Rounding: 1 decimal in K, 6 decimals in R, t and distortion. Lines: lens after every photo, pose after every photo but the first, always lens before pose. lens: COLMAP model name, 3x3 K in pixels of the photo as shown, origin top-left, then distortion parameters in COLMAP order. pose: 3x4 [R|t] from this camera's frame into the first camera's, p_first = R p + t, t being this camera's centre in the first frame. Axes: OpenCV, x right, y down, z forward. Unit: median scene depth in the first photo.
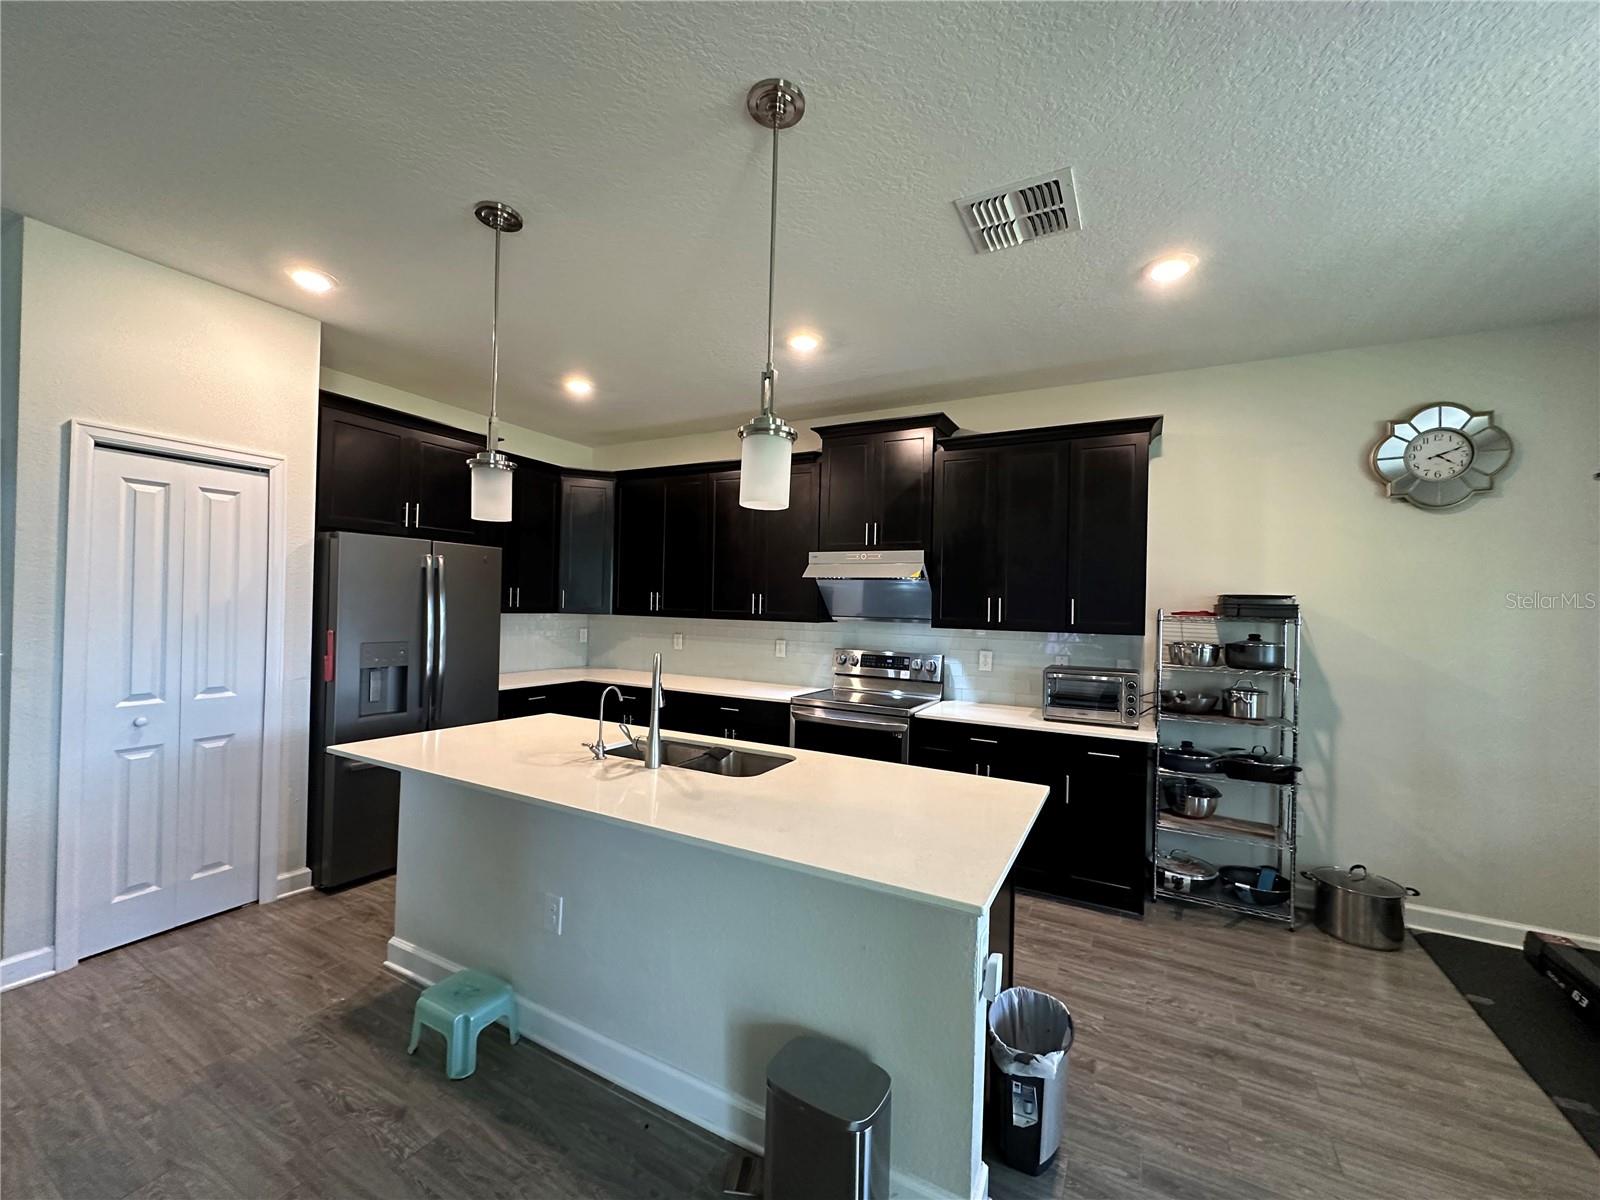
lens RADIAL K [[637.5, 0, 800.0], [0, 637.5, 600.0], [0, 0, 1]] dist [-0.000967, -0.000221]
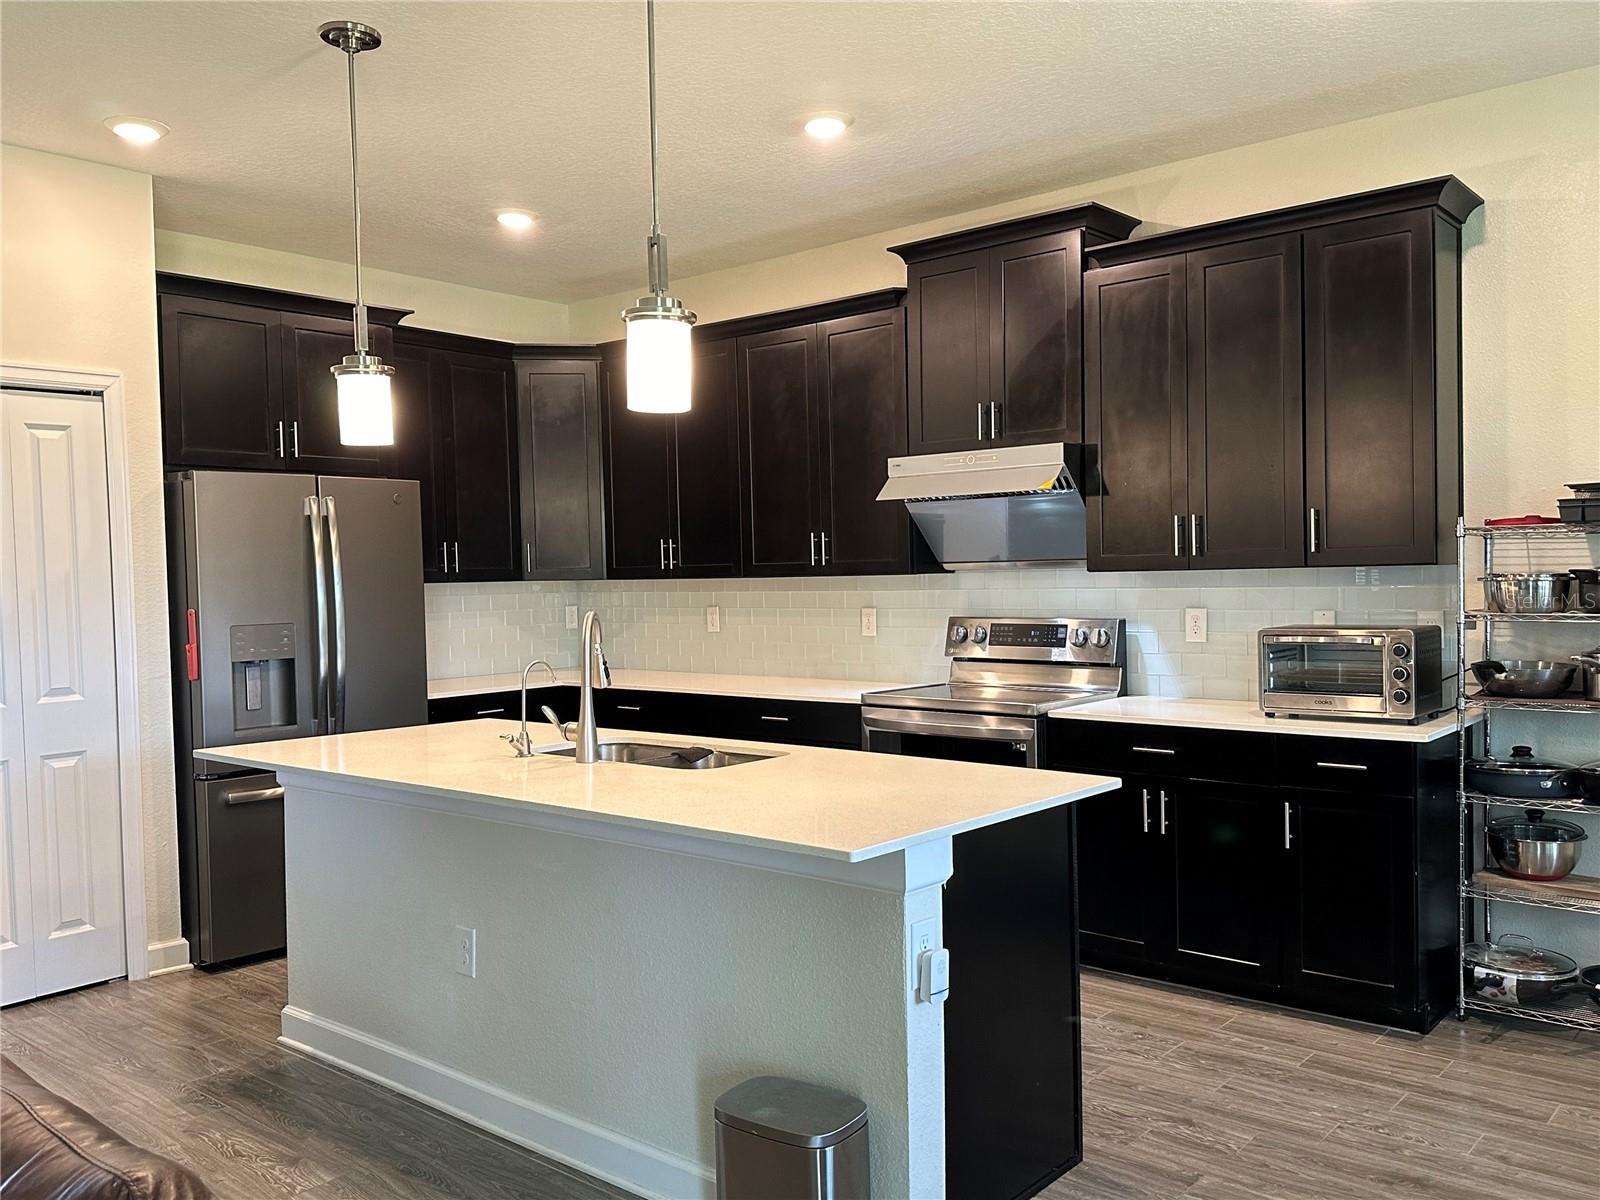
lens RADIAL K [[1312.5, 0, 797.5], [0, 1312.5, 610.4], [0, 0, 1]] dist [0.070057, -0.102151]
pose [[0.976381, -0.039265, -0.212458, 0.253896], [0.047372, 0.998325, 0.033201, 0.032319], [0.210799, -0.042482, 0.976606, -0.324348]]
